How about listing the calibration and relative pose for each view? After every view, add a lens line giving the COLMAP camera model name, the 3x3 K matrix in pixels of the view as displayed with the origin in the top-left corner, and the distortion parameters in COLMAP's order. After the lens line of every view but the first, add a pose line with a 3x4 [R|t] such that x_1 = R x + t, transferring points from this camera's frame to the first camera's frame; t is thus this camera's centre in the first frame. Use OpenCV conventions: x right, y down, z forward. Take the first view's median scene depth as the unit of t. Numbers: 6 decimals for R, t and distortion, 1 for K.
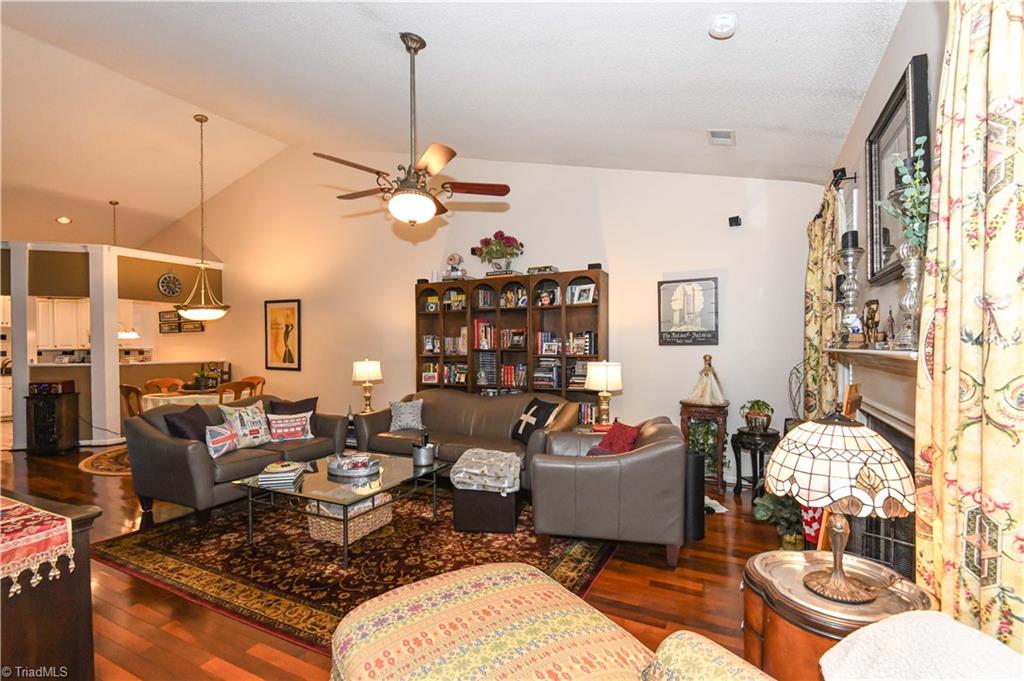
lens RADIAL K [[468.8, 0, 507.7], [0, 468.8, 341.9], [0, 0, 1]] dist [0.026282, -0.023670]
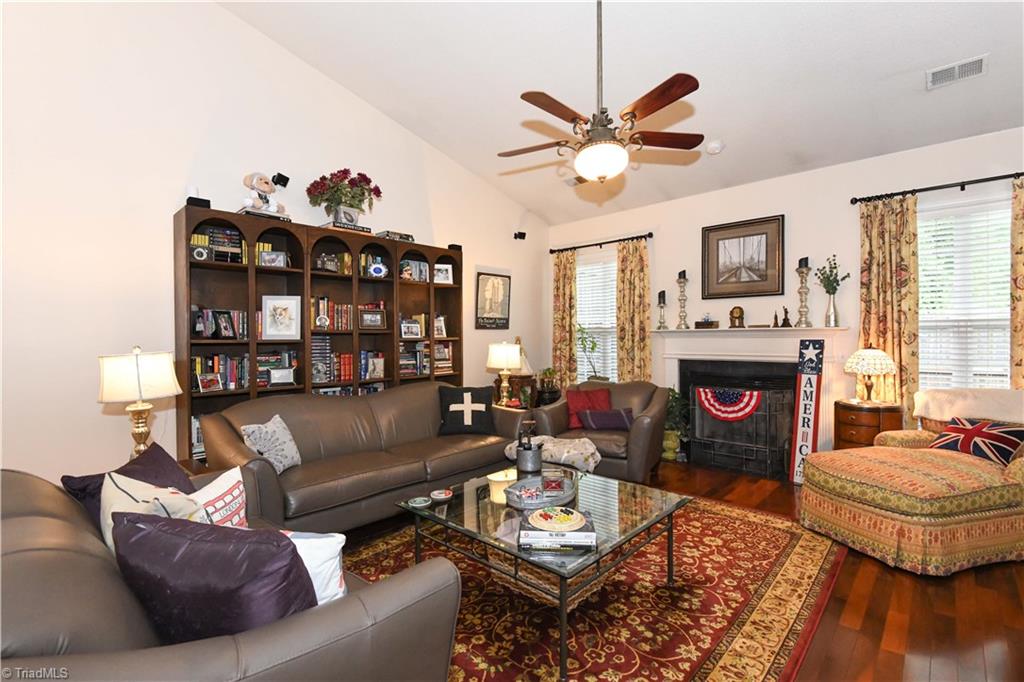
lens RADIAL K [[468.8, 0, 507.7], [0, 468.8, 342.4], [0, 0, 1]] dist [0.026282, -0.023670]
pose [[0.267344, -0.010675, 0.963542, -0.730796], [-0.009481, 0.999861, 0.013708, 0.022906], [-0.963555, -0.012800, 0.267205, 0.626526]]
